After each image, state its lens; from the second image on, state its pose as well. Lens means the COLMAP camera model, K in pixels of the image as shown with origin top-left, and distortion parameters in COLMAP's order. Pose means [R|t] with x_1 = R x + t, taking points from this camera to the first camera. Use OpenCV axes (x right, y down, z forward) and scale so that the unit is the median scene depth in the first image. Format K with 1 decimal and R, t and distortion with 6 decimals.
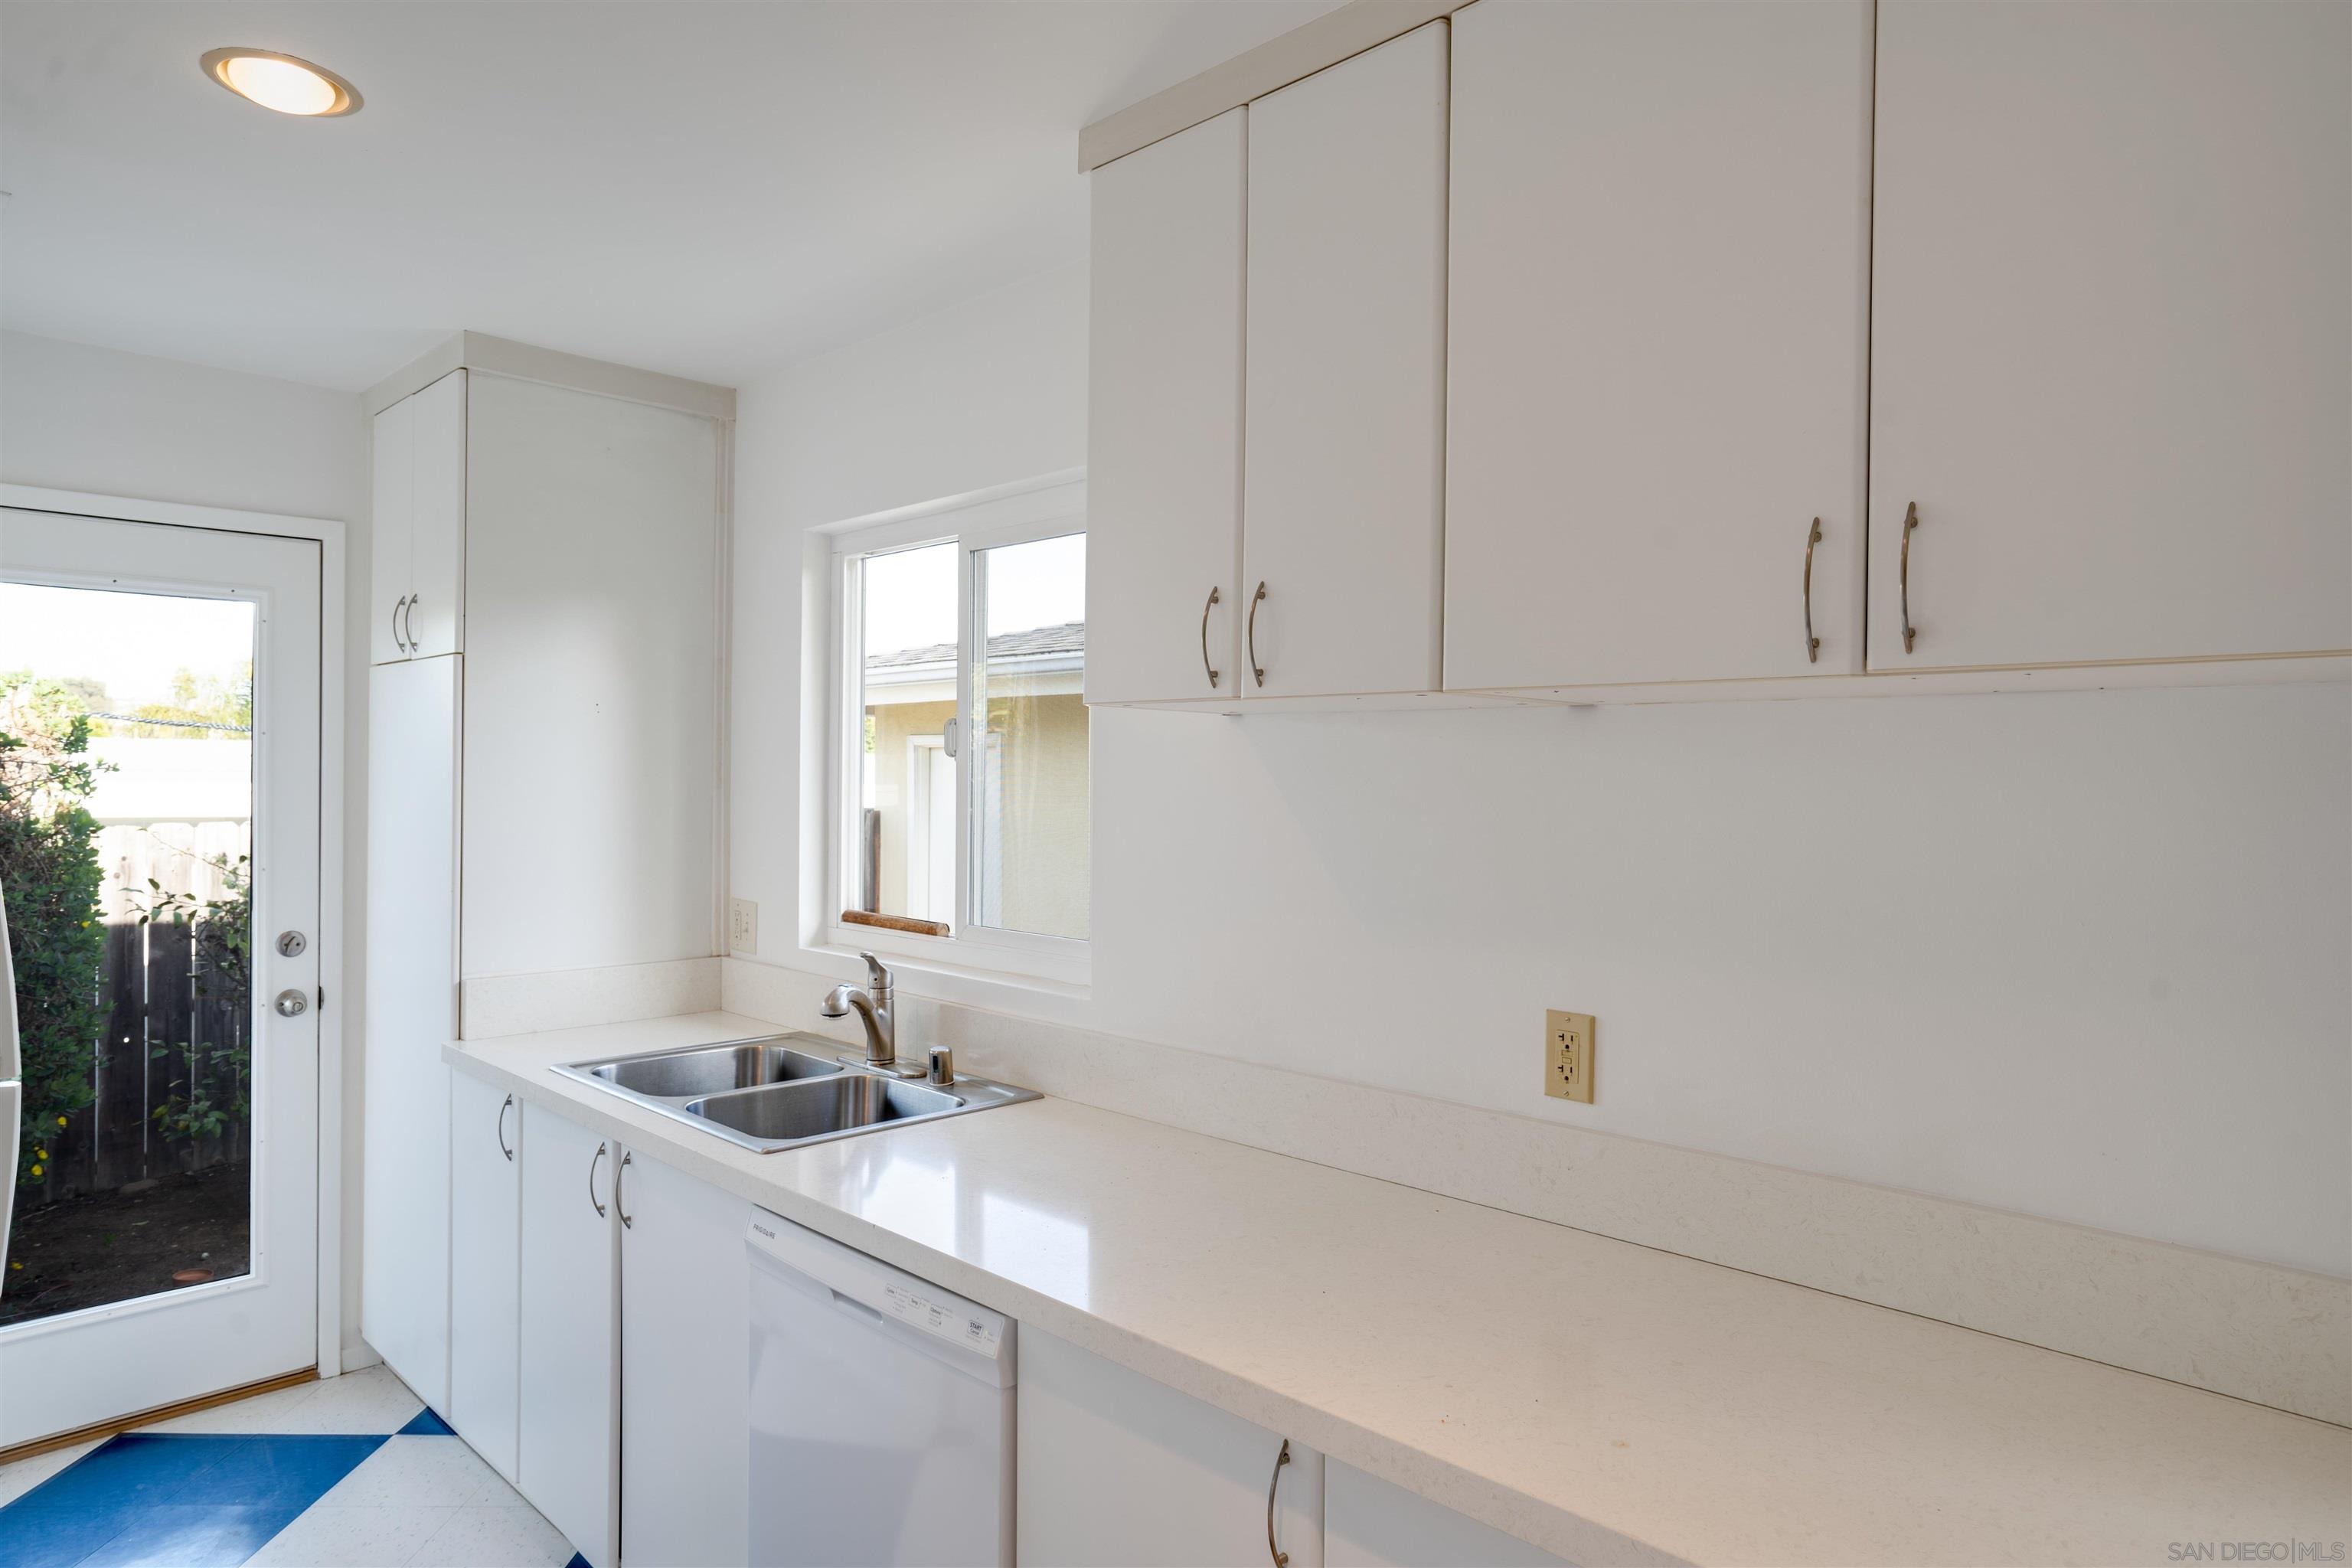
lens RADIAL K [[1393.5, 0, 1195.8], [0, 1393.5, 766.2], [0, 0, 1]] dist [-0.022353, 0.013653]
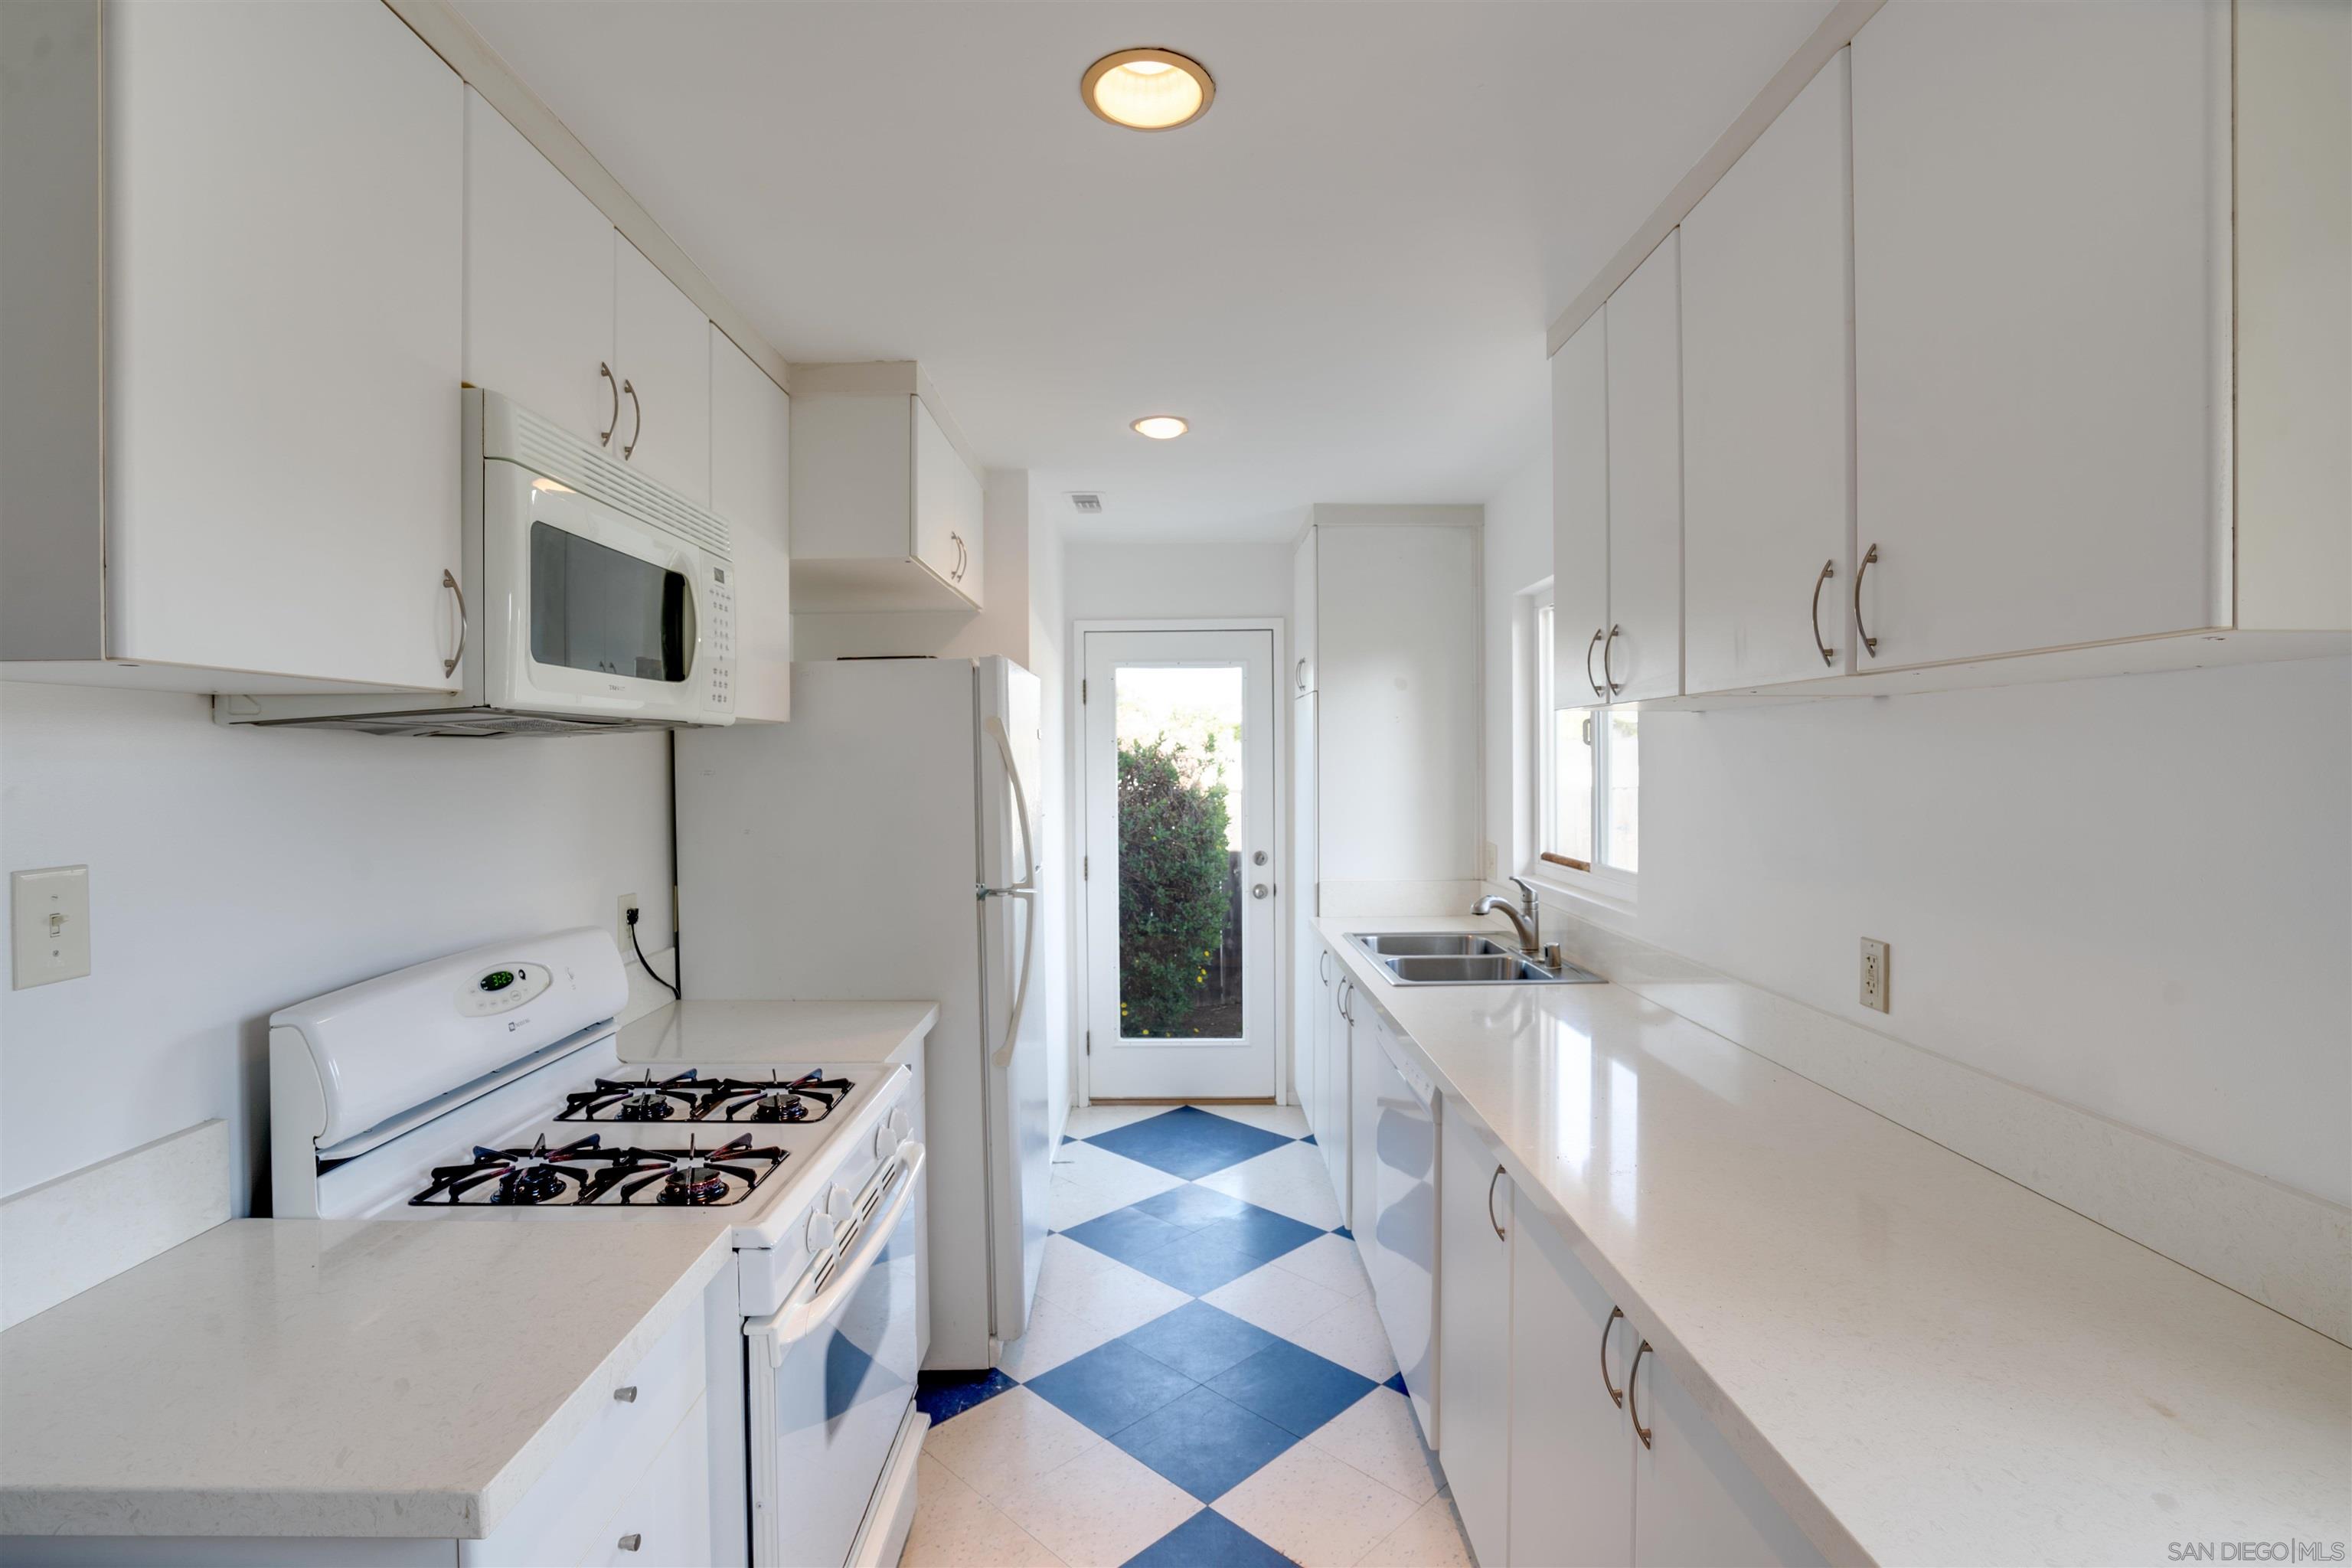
lens RADIAL K [[1086.0, 0, 1174.2], [0, 1086.0, 763.4], [0, 0, 1]] dist [-0.045697, 0.010718]
pose [[0.706977, -0.009912, -0.707167, 0.294637], [0.015077, 0.999886, 0.001057, 0.003707], [0.707076, -0.011409, 0.707046, -0.076502]]
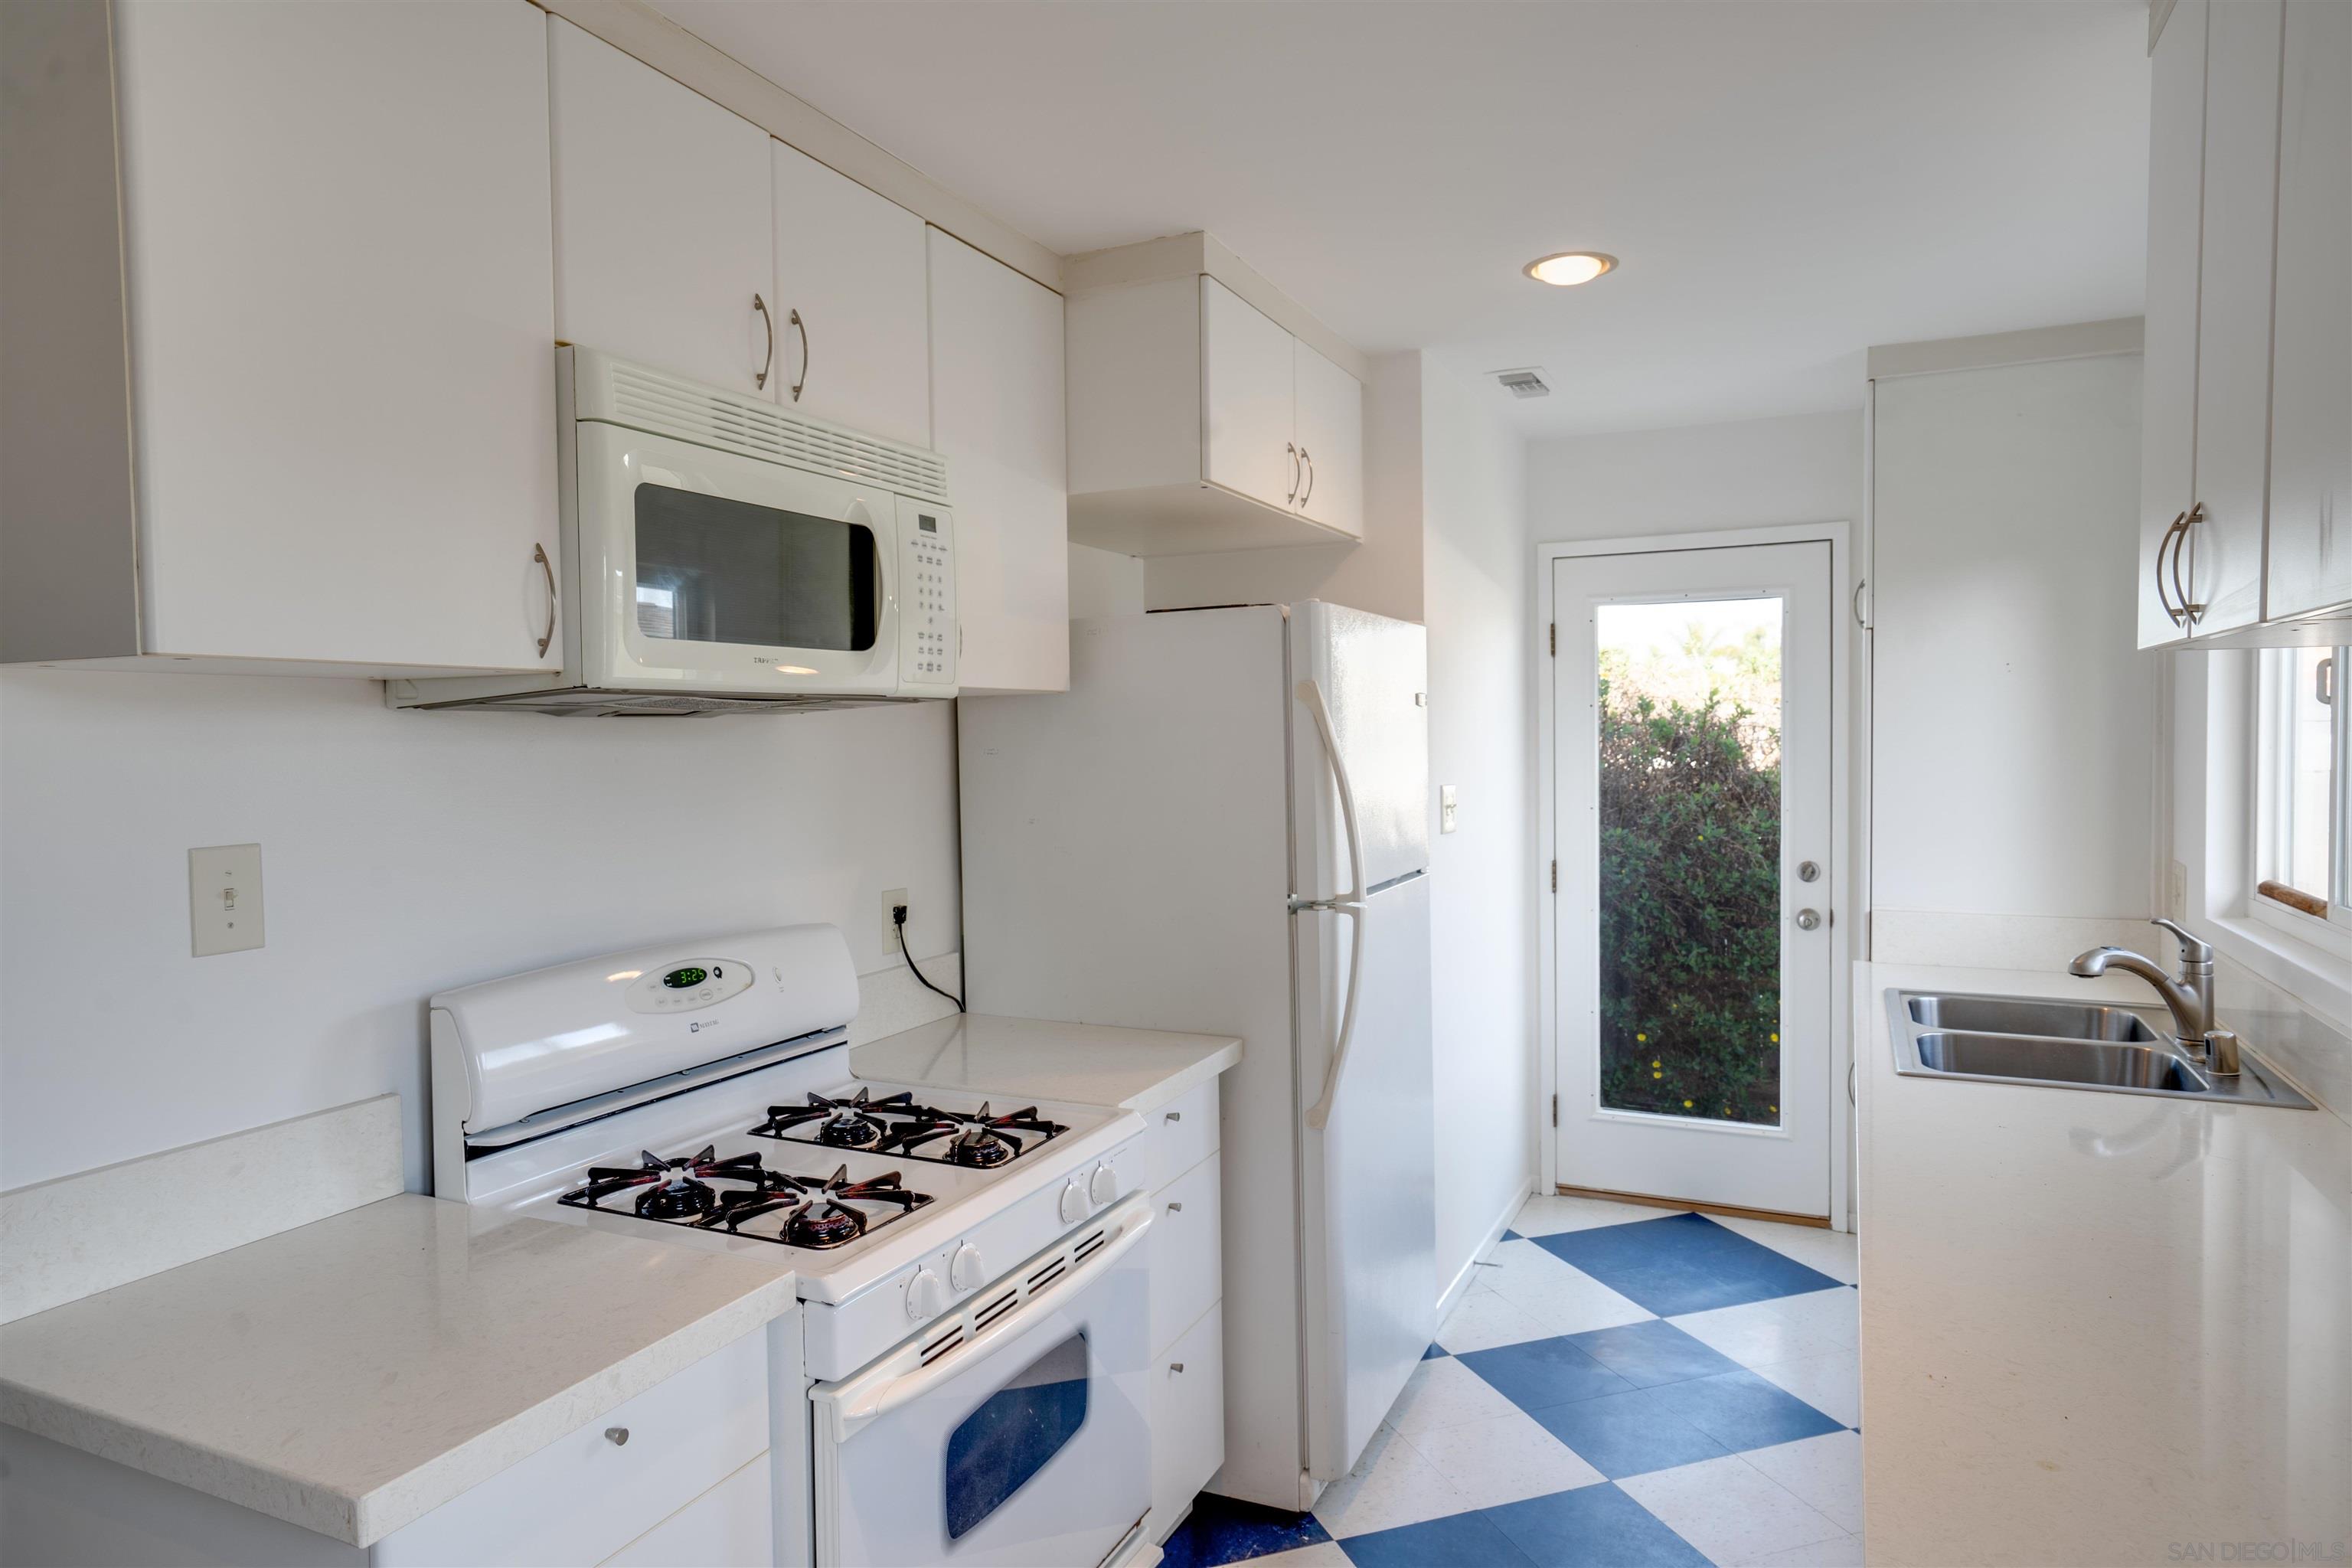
lens RADIAL K [[1393.5, 0, 1177.2], [0, 1393.5, 775.5], [0, 0, 1]] dist [-0.022353, 0.013653]
pose [[0.335138, 0.015850, -0.942036, 0.365931], [0.019314, 0.999533, 0.023688, 0.002797], [0.941971, -0.026133, 0.334676, 0.064154]]
